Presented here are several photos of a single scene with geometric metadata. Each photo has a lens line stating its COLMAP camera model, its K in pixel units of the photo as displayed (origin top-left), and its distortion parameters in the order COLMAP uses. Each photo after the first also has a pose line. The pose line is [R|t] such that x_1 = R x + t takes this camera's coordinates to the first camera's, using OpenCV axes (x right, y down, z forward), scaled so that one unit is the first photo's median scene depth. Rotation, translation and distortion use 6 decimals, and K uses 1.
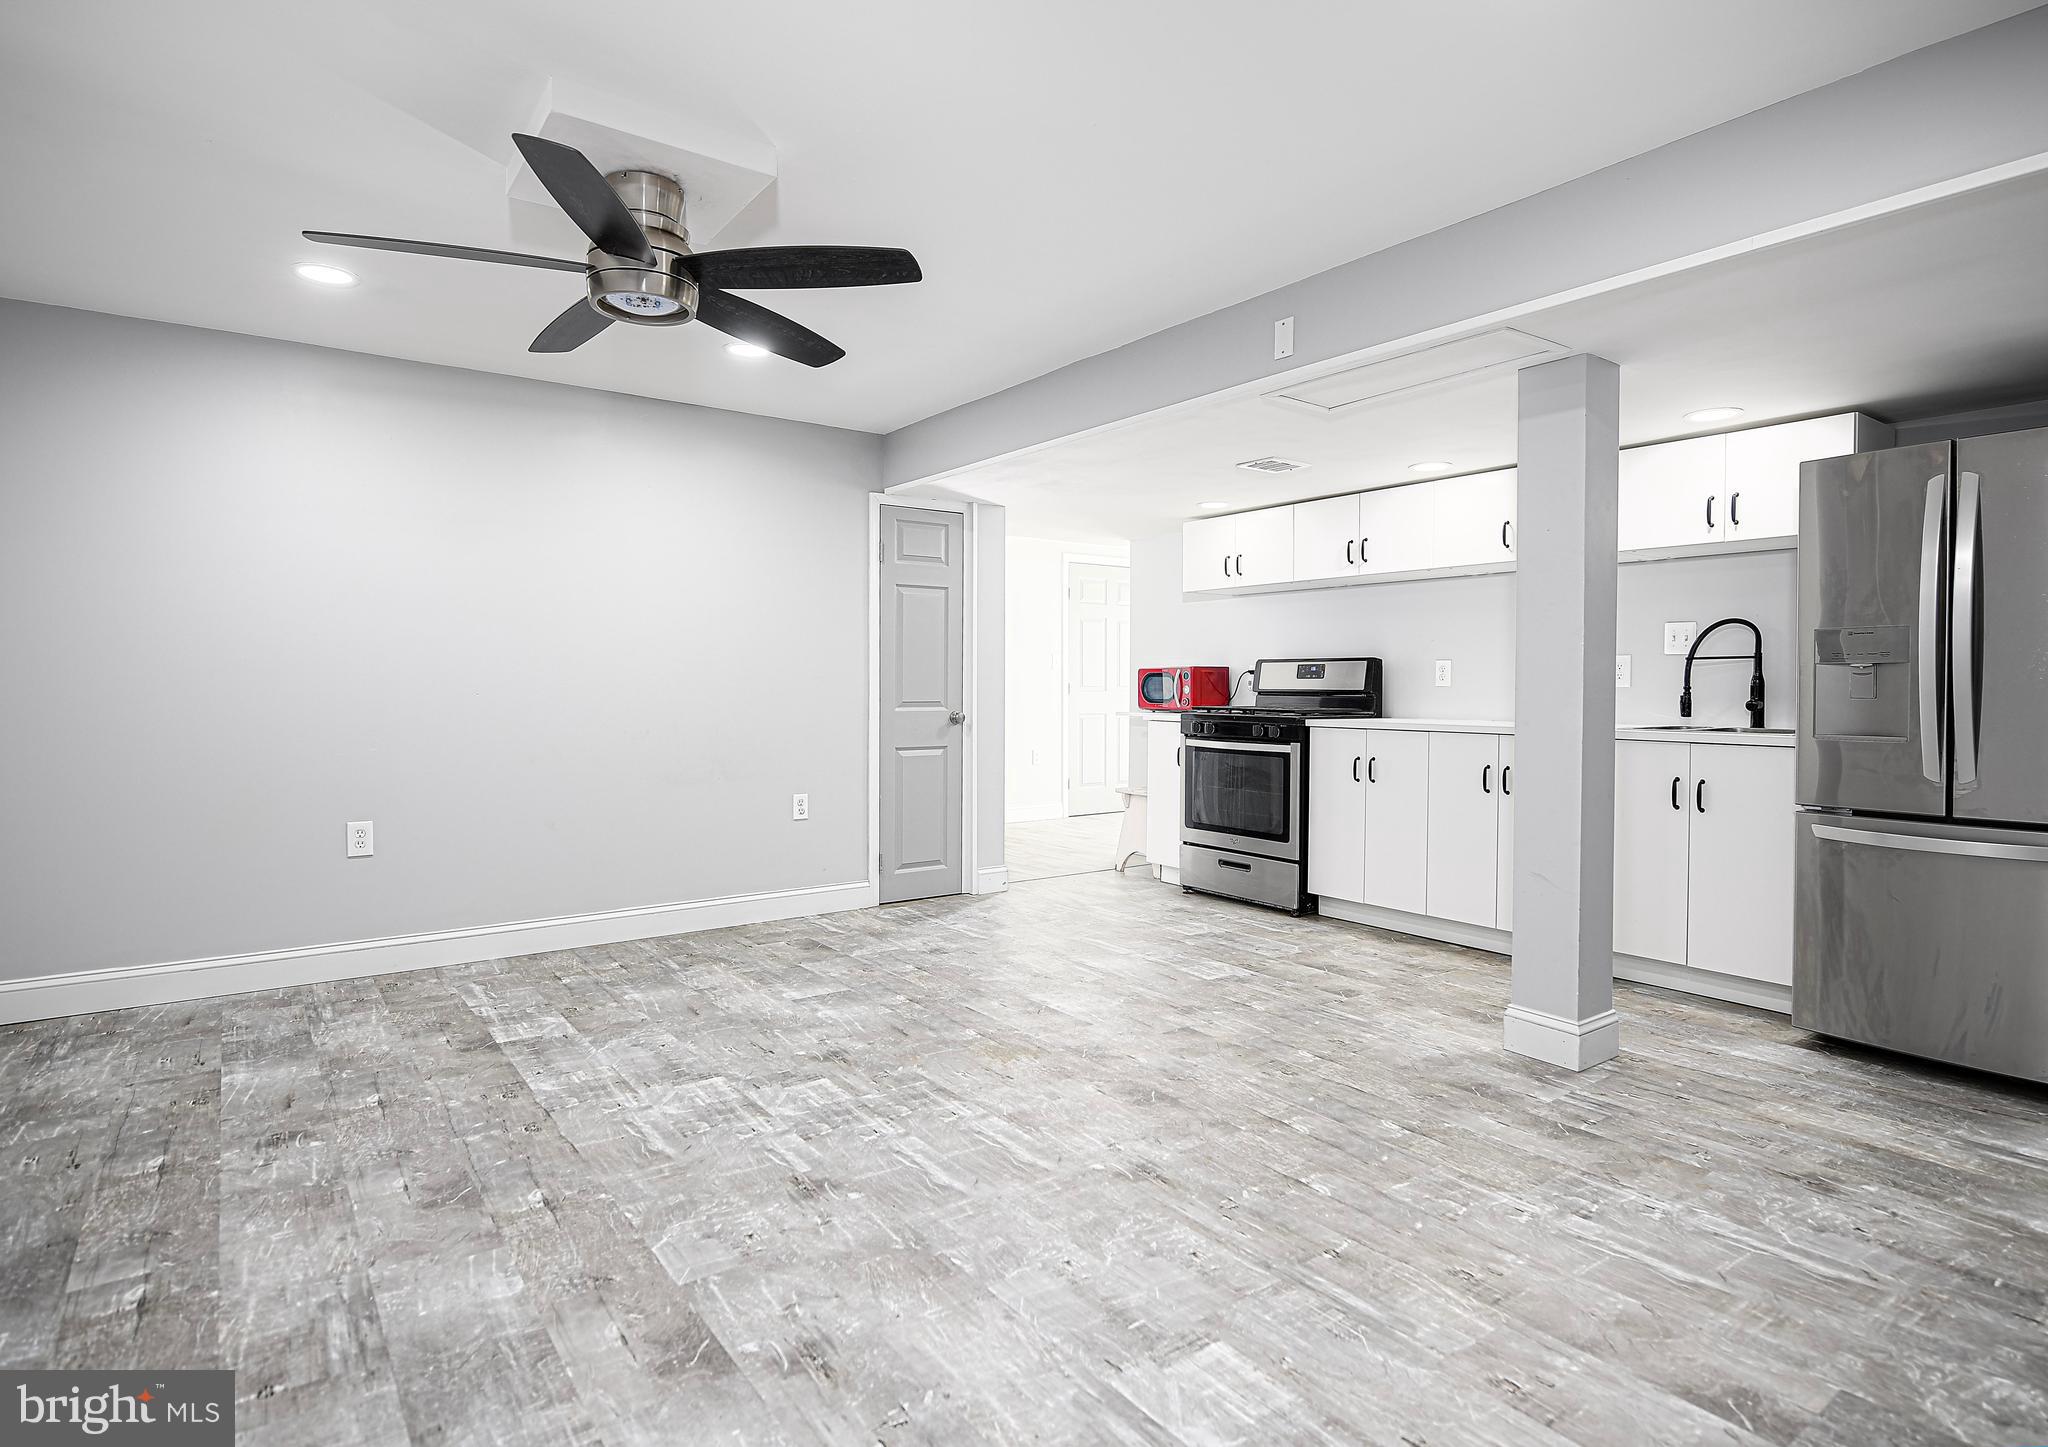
lens RADIAL K [[1101.3, 0, 1023.8], [0, 1101.3, 712.7], [0, 0, 1]] dist [-0.003022, -0.001891]
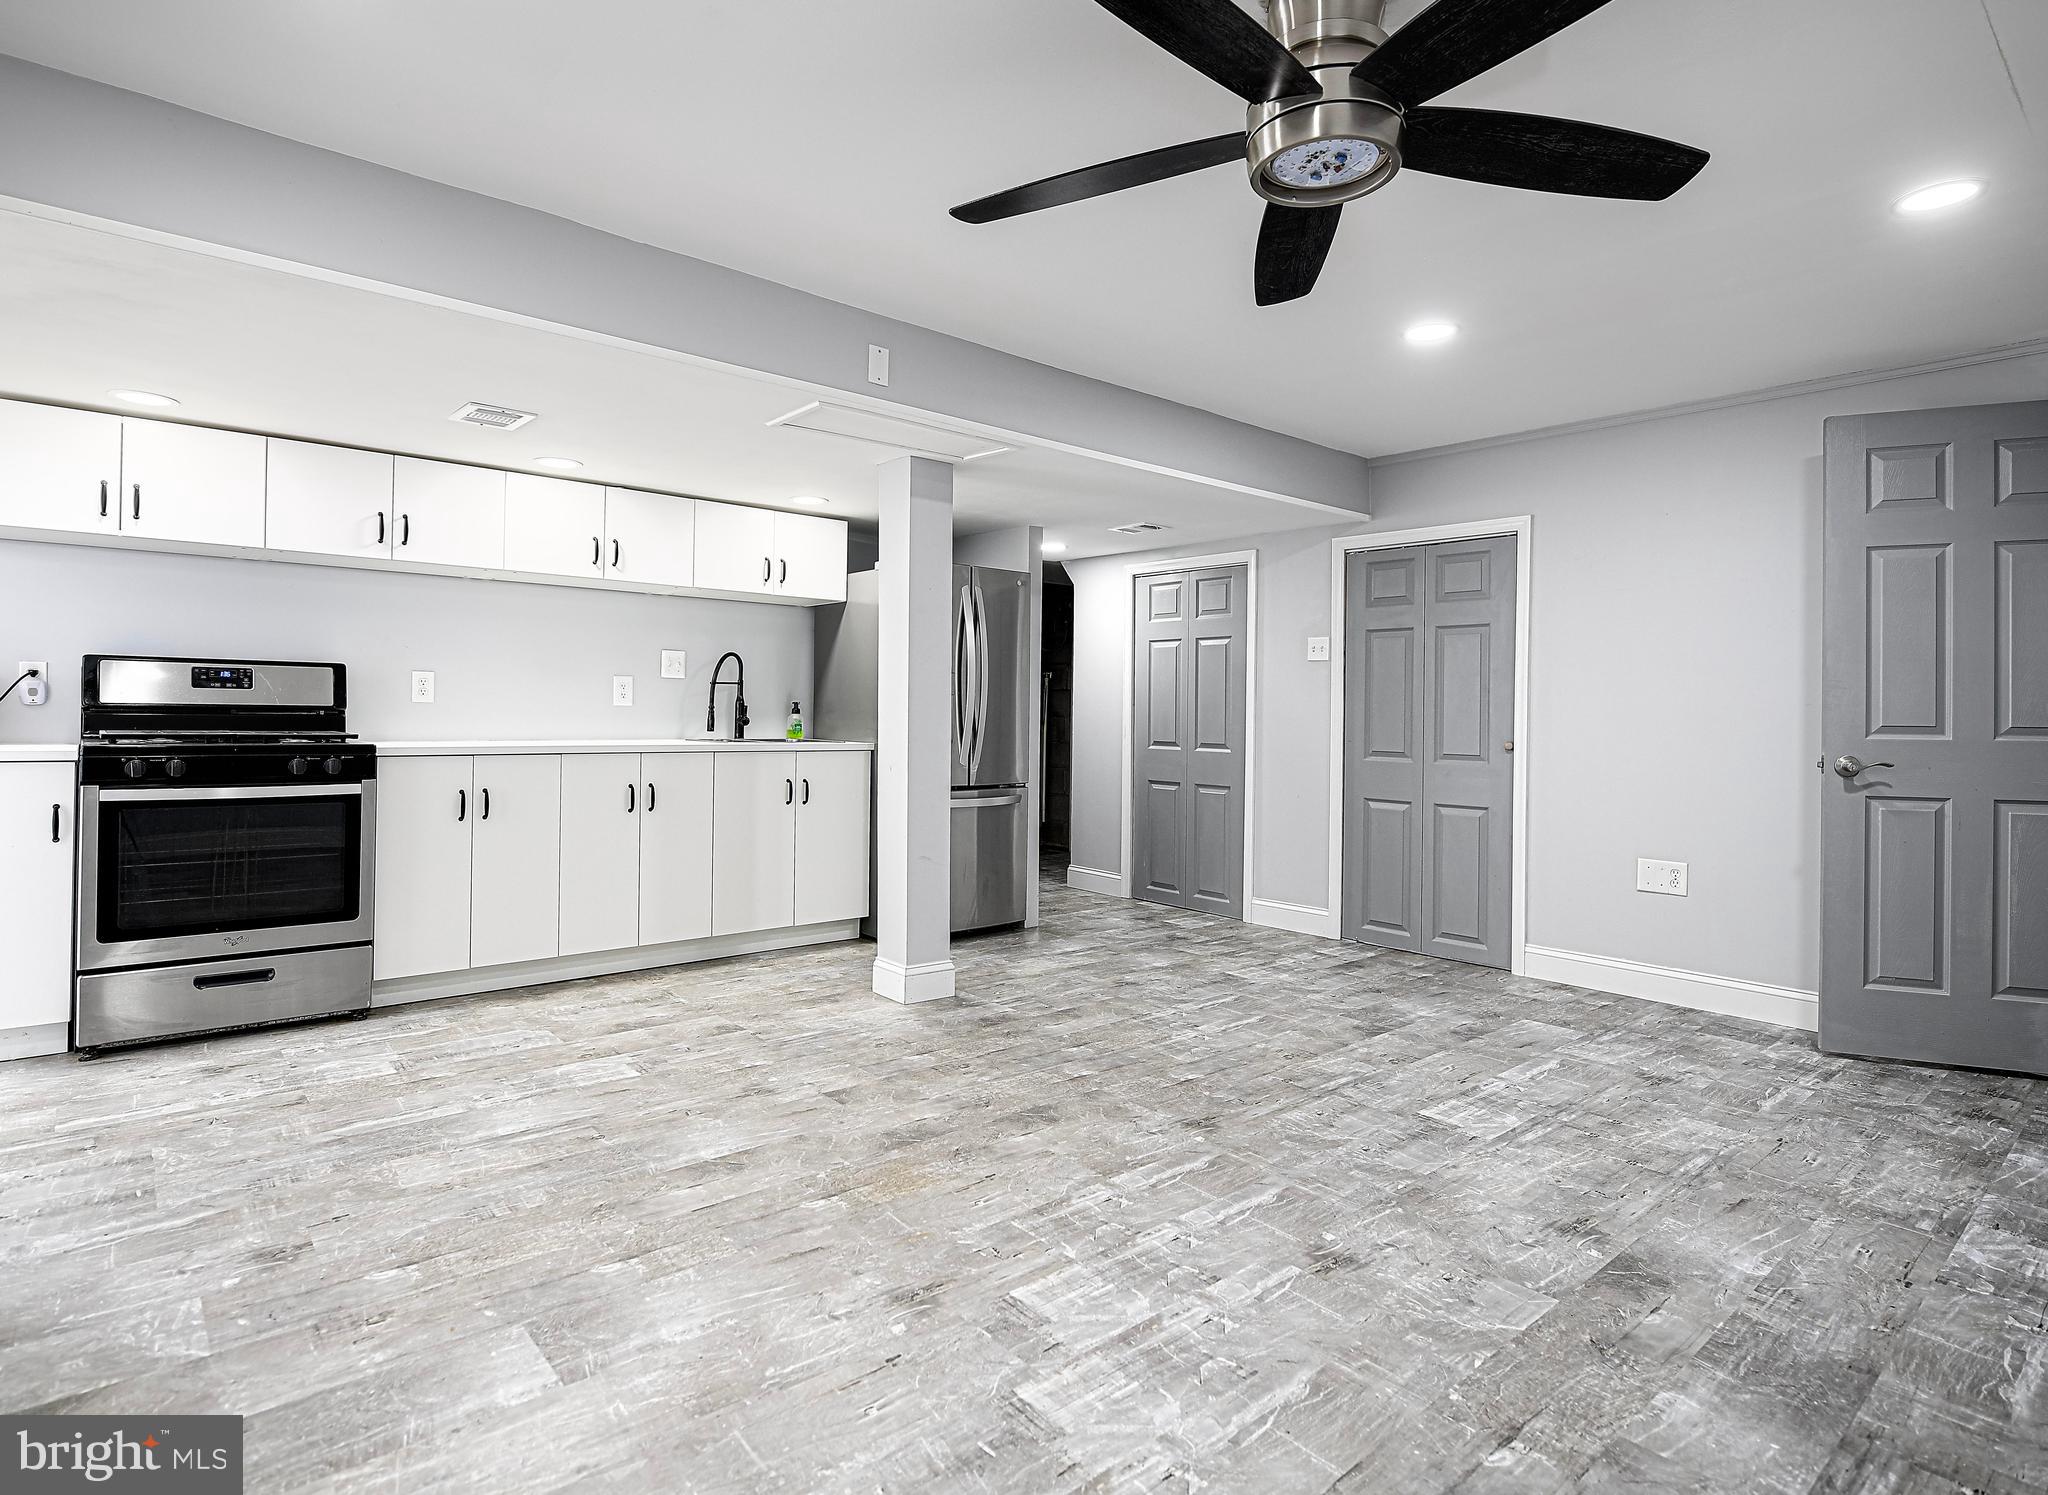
lens RADIAL K [[1090.1, 0, 1029.6], [0, 1090.1, 707.0], [0, 0, 1]] dist [-0.010988, -0.001437]
pose [[-0.092753, 0.000296, 0.995689, -0.923452], [0.010863, 0.999941, 0.000715, -0.029583], [-0.995630, 0.010883, -0.092750, 1.143729]]
